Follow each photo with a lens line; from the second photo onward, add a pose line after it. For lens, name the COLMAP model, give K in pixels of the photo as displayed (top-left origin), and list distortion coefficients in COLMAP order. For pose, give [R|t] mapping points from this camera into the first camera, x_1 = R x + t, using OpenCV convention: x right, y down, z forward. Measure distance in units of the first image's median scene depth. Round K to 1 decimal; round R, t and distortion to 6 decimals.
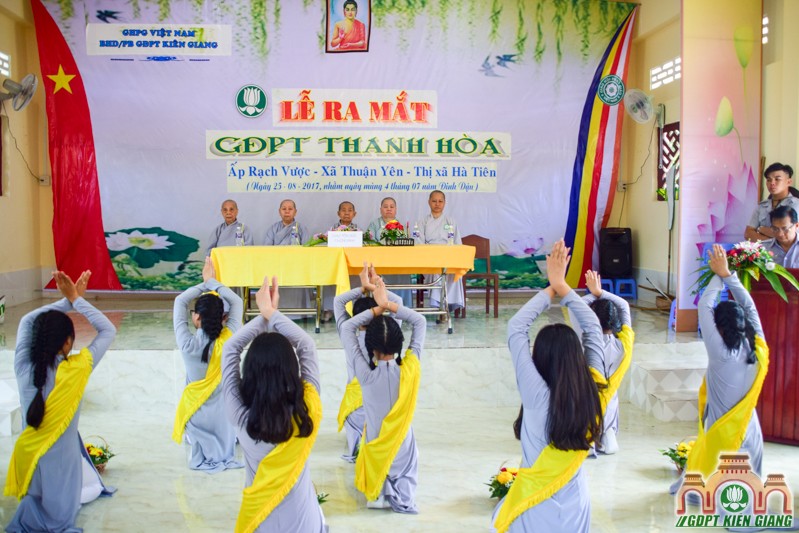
lens RADIAL K [[647.8, 0, 396.6], [0, 647.8, 266.7], [0, 0, 1]] dist [-0.130214, 0.078898]
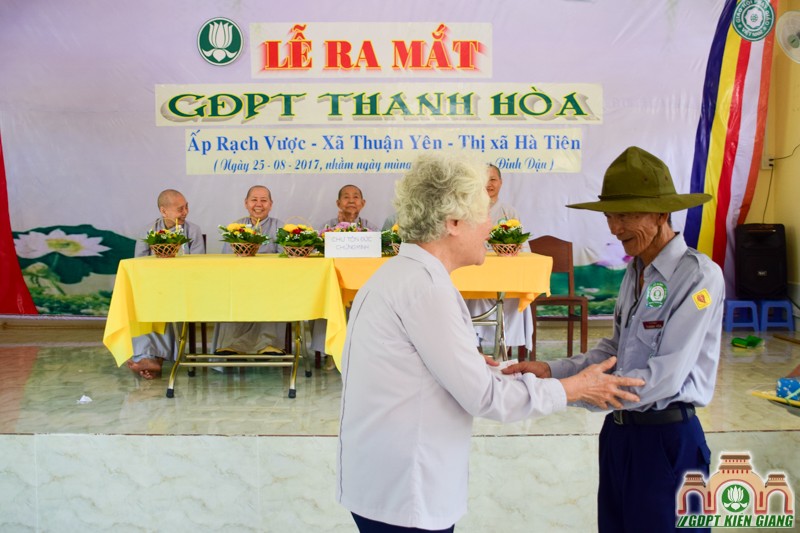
lens RADIAL K [[819.6, 0, 390.7], [0, 819.6, 246.3], [0, 0, 1]] dist [-0.089070, 0.000000]
pose [[0.997671, -0.001024, -0.068200, 0.014715], [-0.001190, 0.999474, -0.032407, -0.010402], [0.068198, 0.032412, 0.997145, 0.143446]]
